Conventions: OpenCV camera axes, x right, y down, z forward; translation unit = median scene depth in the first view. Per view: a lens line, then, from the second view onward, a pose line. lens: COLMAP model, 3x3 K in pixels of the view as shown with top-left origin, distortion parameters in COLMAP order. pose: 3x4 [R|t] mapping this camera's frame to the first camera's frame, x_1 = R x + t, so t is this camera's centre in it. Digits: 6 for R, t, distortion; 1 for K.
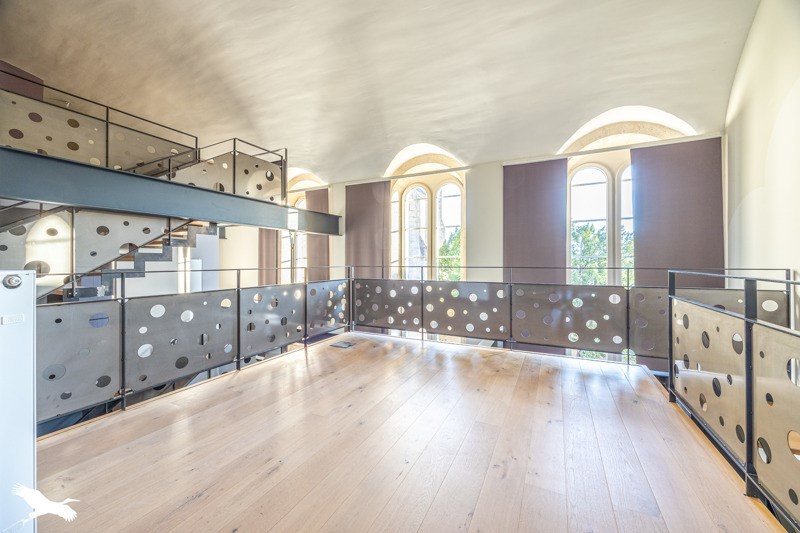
lens RADIAL K [[302.6, 0, 409.8], [0, 302.6, 263.9], [0, 0, 1]] dist [-0.000279, -0.000126]
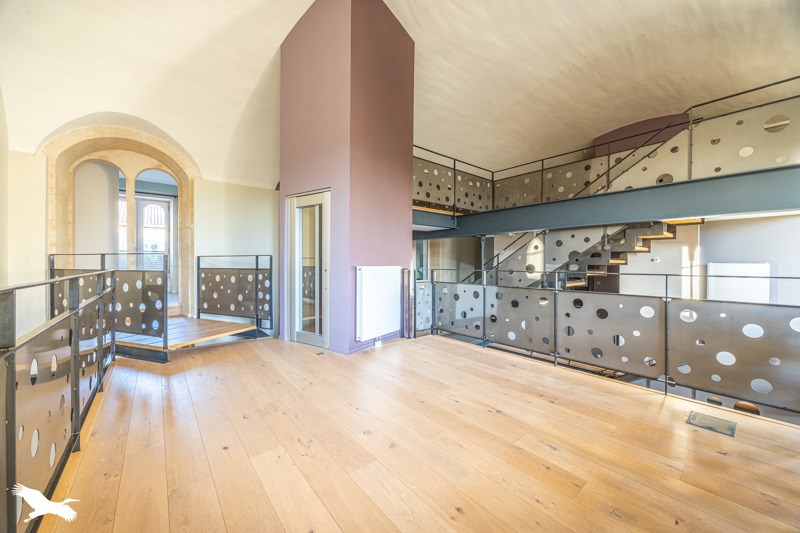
lens RADIAL K [[302.6, 0, 409.8], [0, 302.6, 263.9], [0, 0, 1]] dist [-0.000279, -0.000126]
pose [[-0.404331, 0.000773, -0.914612, 0.574806], [-0.011371, 0.999918, 0.005872, -0.011515], [0.914542, 0.012775, -0.404289, 0.872719]]
